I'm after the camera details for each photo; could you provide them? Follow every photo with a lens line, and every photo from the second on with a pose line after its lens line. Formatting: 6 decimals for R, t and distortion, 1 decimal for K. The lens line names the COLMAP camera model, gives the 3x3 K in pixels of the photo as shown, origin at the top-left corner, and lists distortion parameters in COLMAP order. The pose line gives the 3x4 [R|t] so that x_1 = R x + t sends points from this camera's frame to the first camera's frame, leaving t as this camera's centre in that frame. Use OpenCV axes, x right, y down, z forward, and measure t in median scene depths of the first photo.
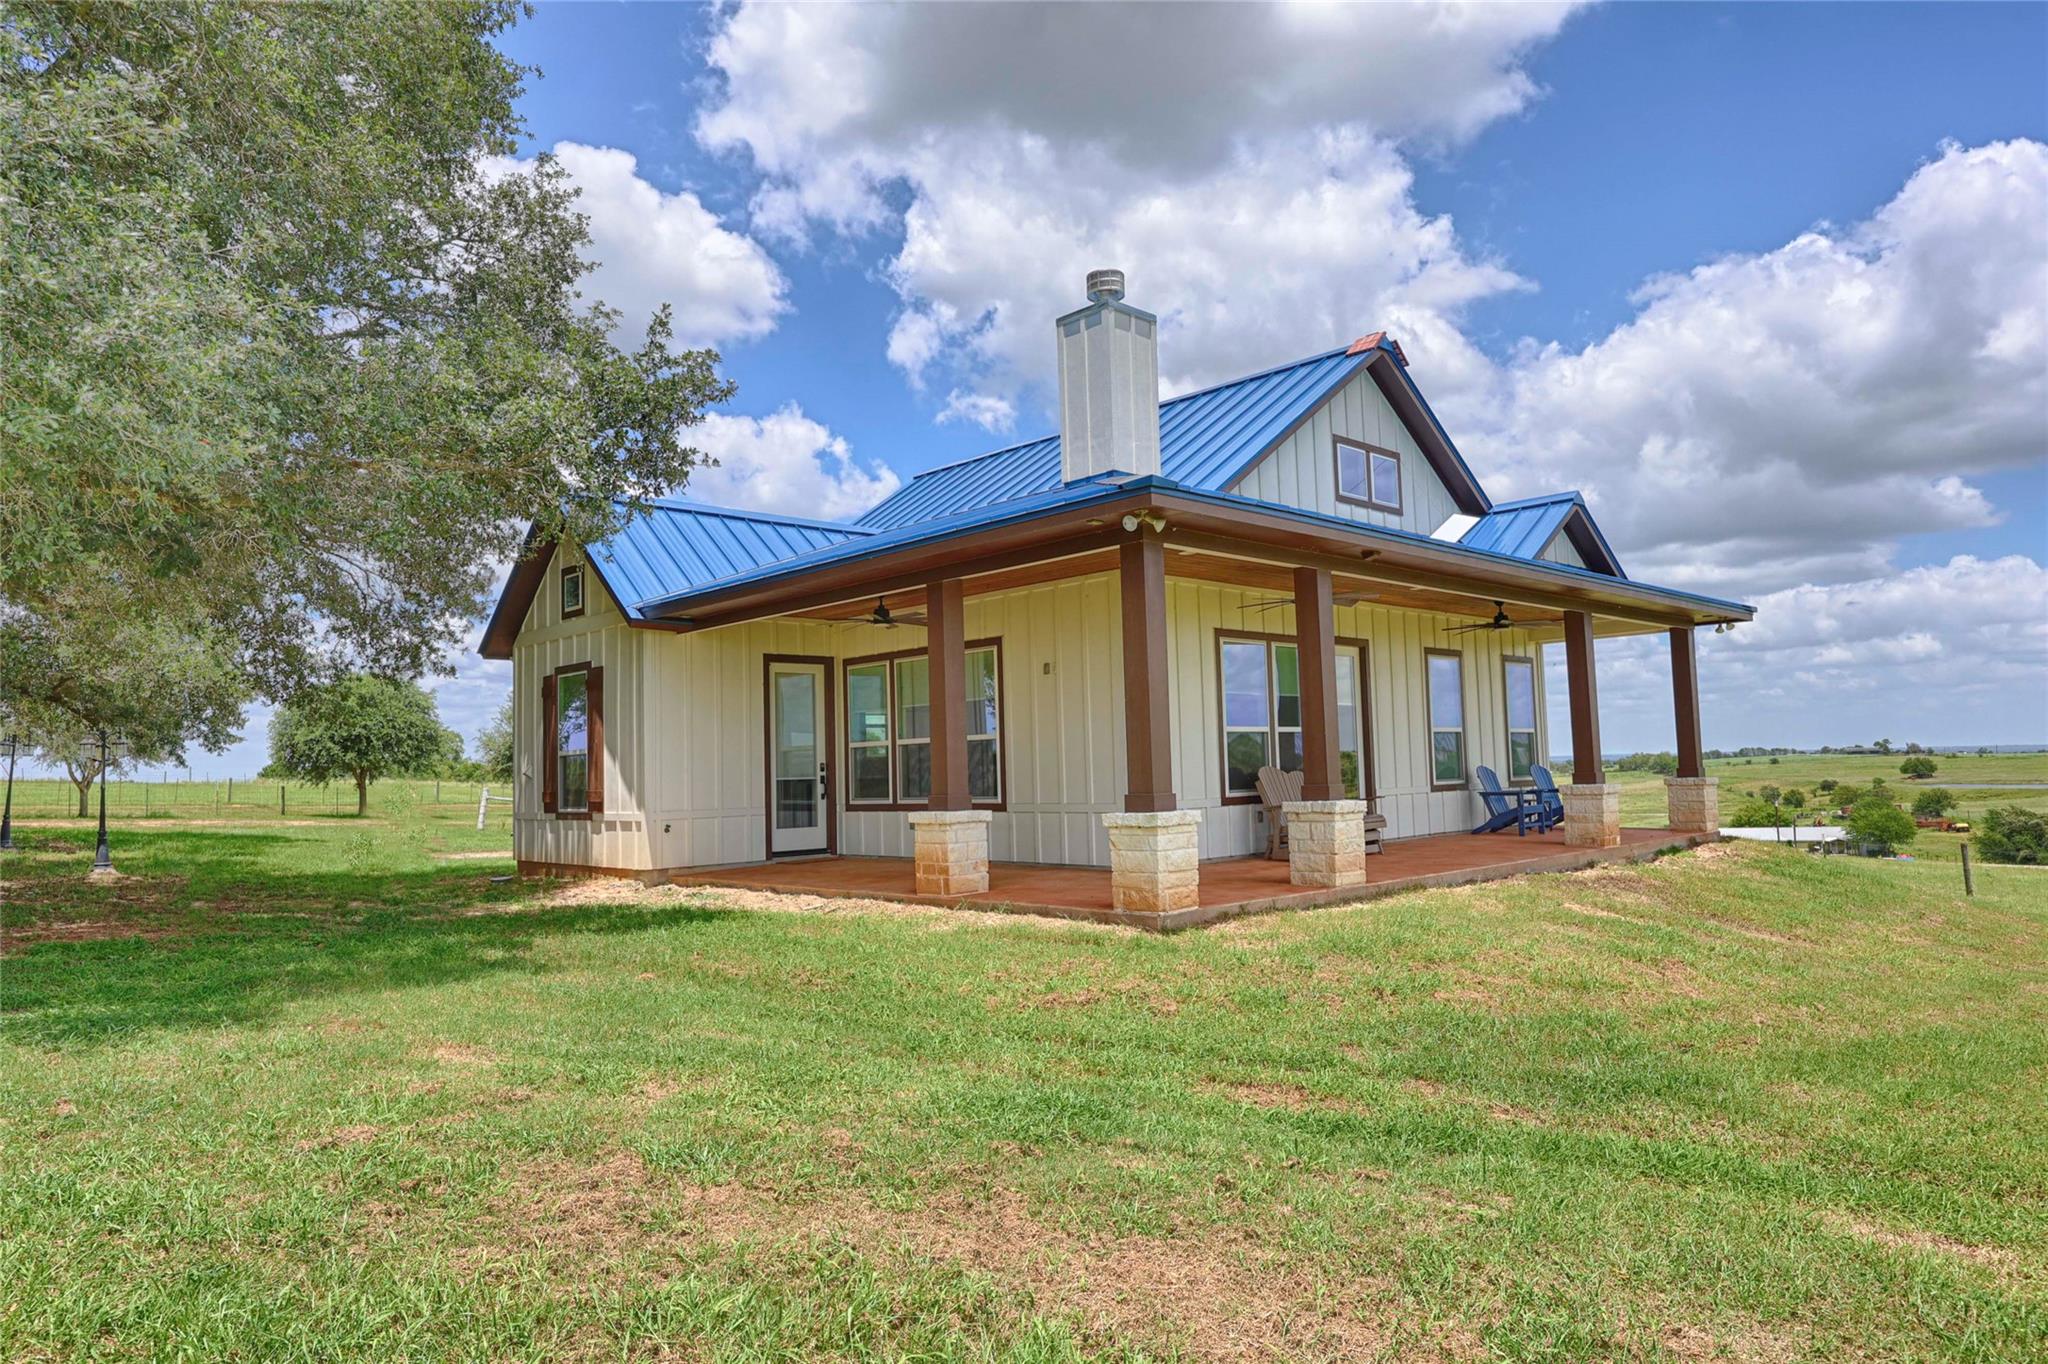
lens RADIAL K [[1263.8, 0, 1024.0], [0, 1263.8, 682.0], [0, 0, 1]] dist [0.000535, 0.000030]
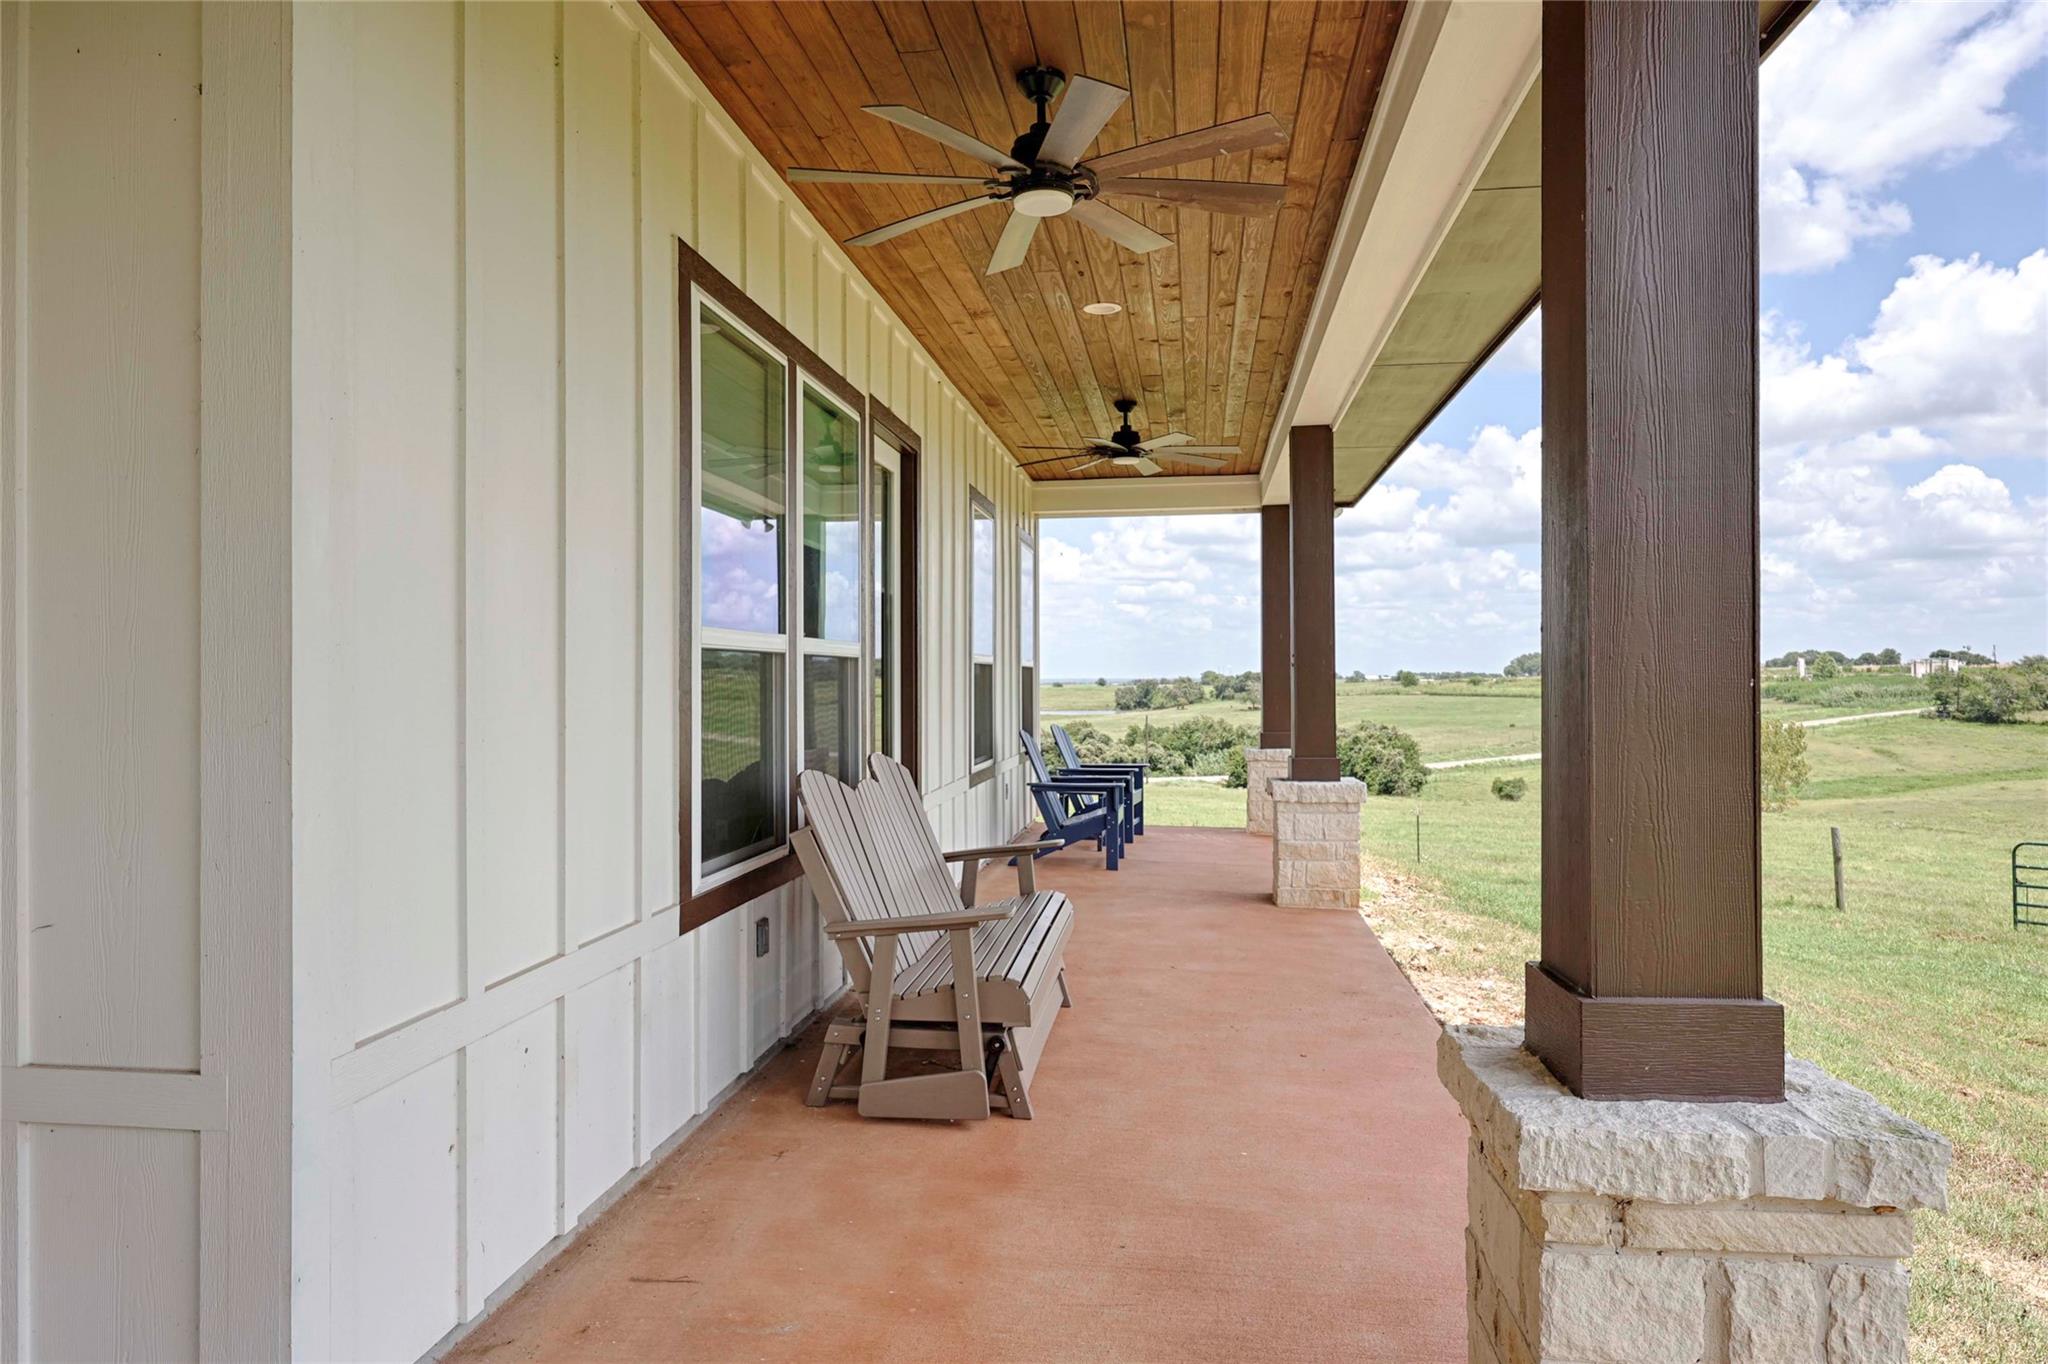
lens RADIAL K [[1263.8, 0, 1024.0], [0, 1263.8, 682.0], [0, 0, 1]] dist [0.000535, 0.000030]
pose [[0.782916, 0.022792, 0.621710, 0.047190], [-0.059569, 0.997483, 0.038448, 0.031180], [-0.619269, -0.067137, 0.782303, 0.717390]]
